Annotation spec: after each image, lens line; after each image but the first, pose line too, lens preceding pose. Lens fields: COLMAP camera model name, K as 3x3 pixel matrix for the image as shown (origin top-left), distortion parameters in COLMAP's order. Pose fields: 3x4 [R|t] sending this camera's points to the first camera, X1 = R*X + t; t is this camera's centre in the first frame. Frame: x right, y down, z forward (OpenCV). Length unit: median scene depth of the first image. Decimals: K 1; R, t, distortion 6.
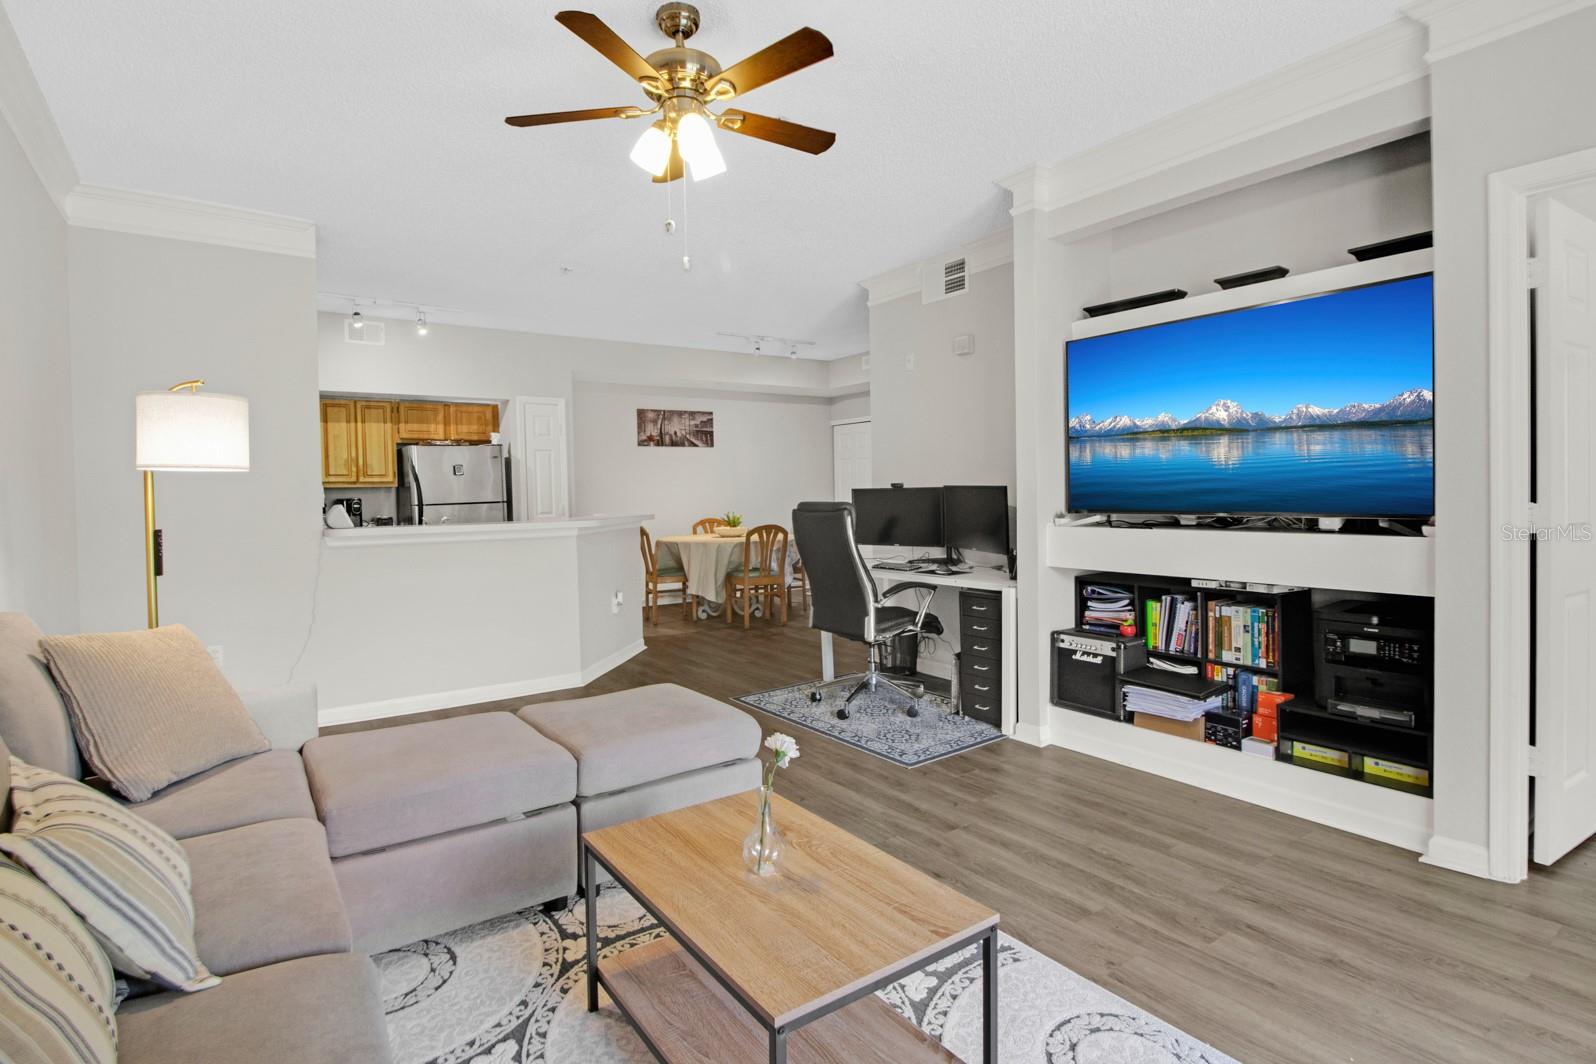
lens RADIAL K [[783.6, 0, 764.6], [0, 783.6, 513.6], [0, 0, 1]] dist [-0.002392, -0.003743]
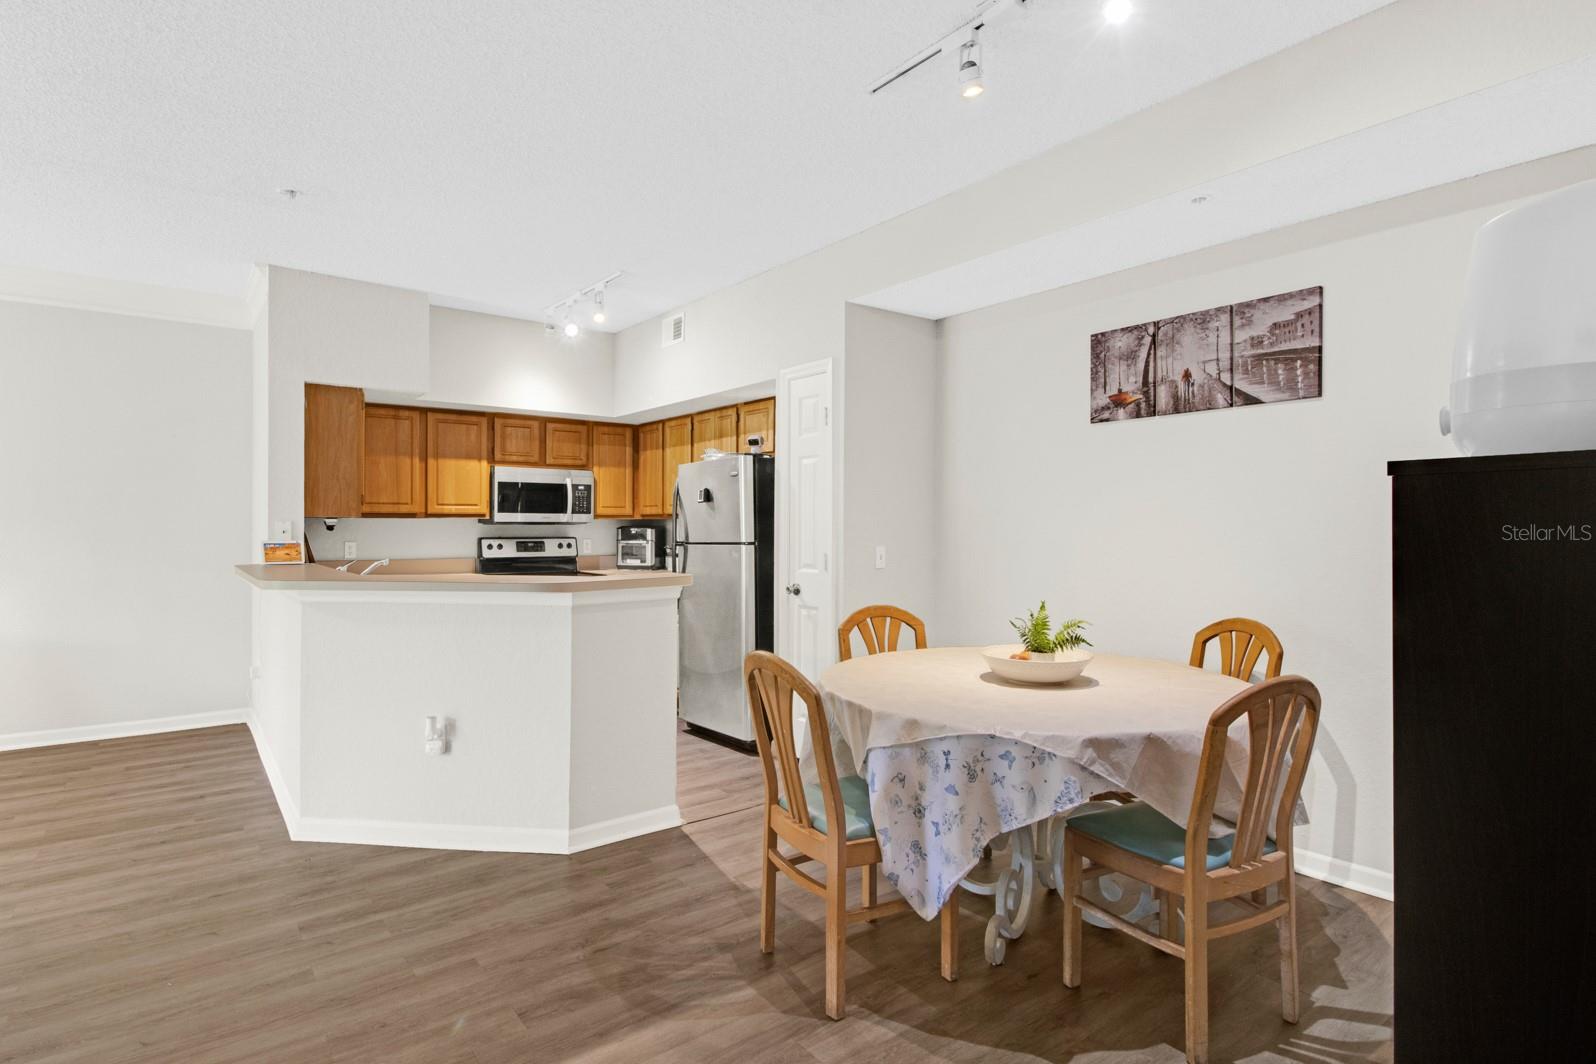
lens RADIAL K [[815.5, 0, 799.1], [0, 815.5, 528.6], [0, 0, 1]] dist [0.001568, -0.000164]
pose [[0.062854, 0.023045, -0.997757, 0.325581], [-0.033031, 0.999234, 0.020998, -0.042599], [0.997476, 0.031637, 0.063567, 1.015045]]
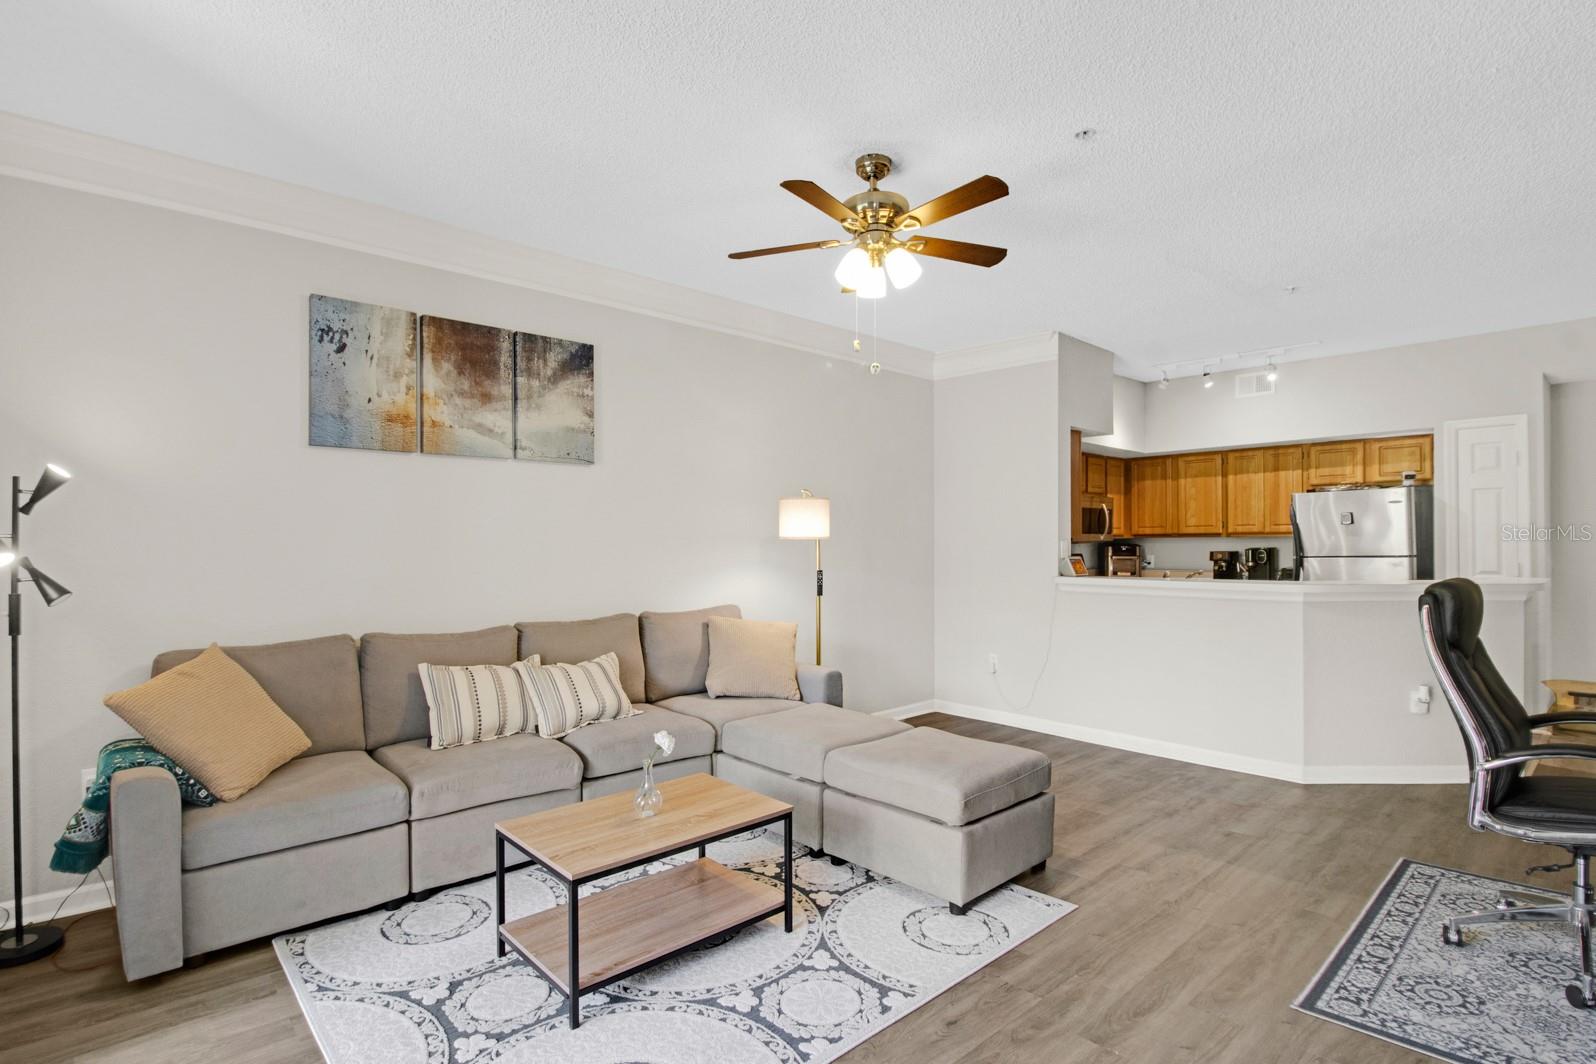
lens RADIAL K [[783.6, 0, 798.4], [0, 783.6, 533.0], [0, 0, 1]] dist [-0.002392, -0.003743]
pose [[0.154839, 0.006559, -0.987918, 0.370176], [-0.024191, 0.999703, 0.002845, -0.025636], [0.987643, 0.023459, 0.154952, 0.246075]]
